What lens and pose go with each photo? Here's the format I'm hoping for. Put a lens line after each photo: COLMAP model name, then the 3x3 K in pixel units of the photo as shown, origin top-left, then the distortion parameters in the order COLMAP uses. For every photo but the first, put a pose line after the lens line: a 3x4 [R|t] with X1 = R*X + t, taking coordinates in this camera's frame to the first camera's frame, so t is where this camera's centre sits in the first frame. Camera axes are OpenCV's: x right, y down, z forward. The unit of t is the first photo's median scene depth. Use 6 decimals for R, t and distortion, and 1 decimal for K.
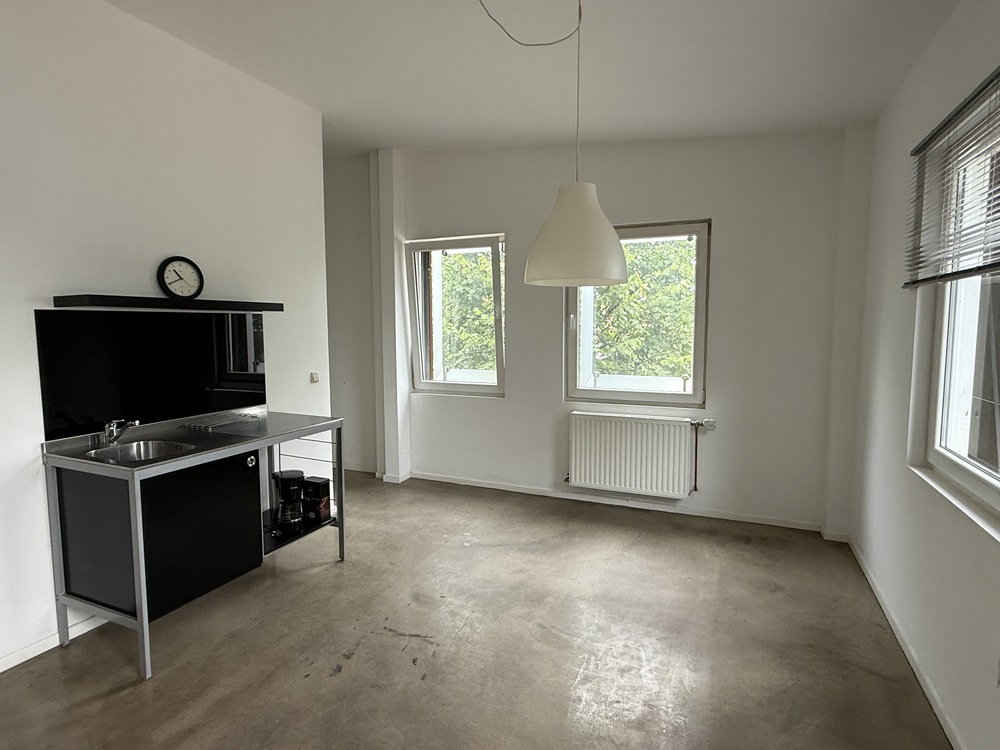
lens RADIAL K [[532.4, 0, 499.1], [0, 532.4, 373.7], [0, 0, 1]] dist [0.001284, -0.001350]
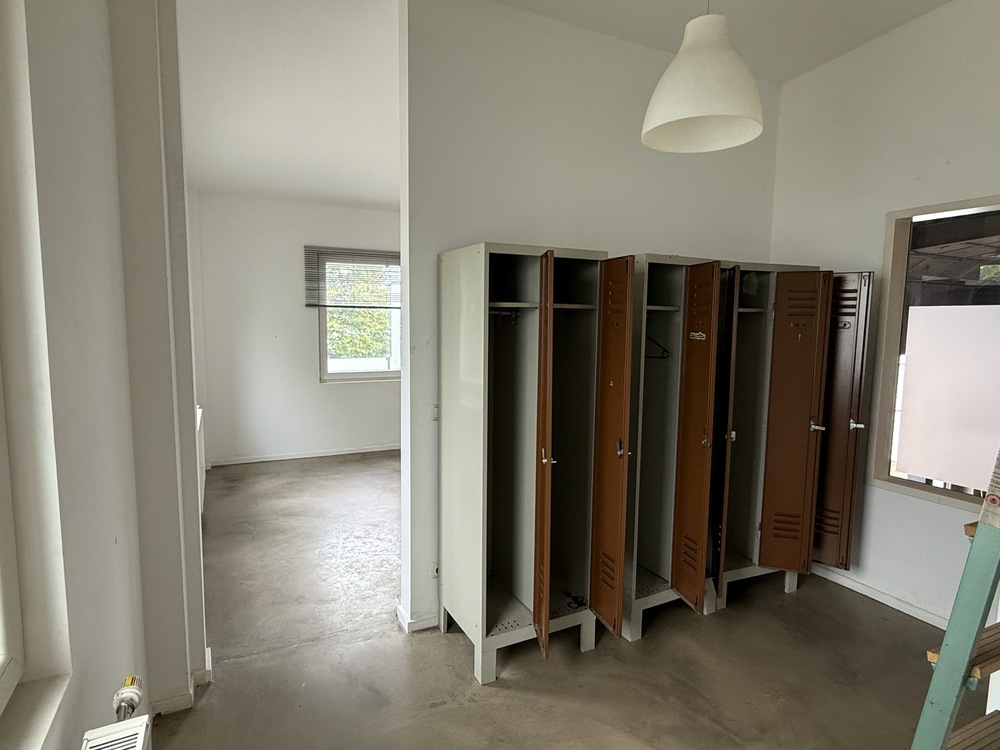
lens RADIAL K [[548.8, 0, 499.7], [0, 548.8, 374.6], [0, 0, 1]] dist [0.001695, -0.000621]
pose [[-0.775768, -0.073762, 0.626693, -0.951076], [0.041955, 0.984918, 0.167861, -0.167950], [-0.629622, 0.156514, -0.760972, 1.640328]]
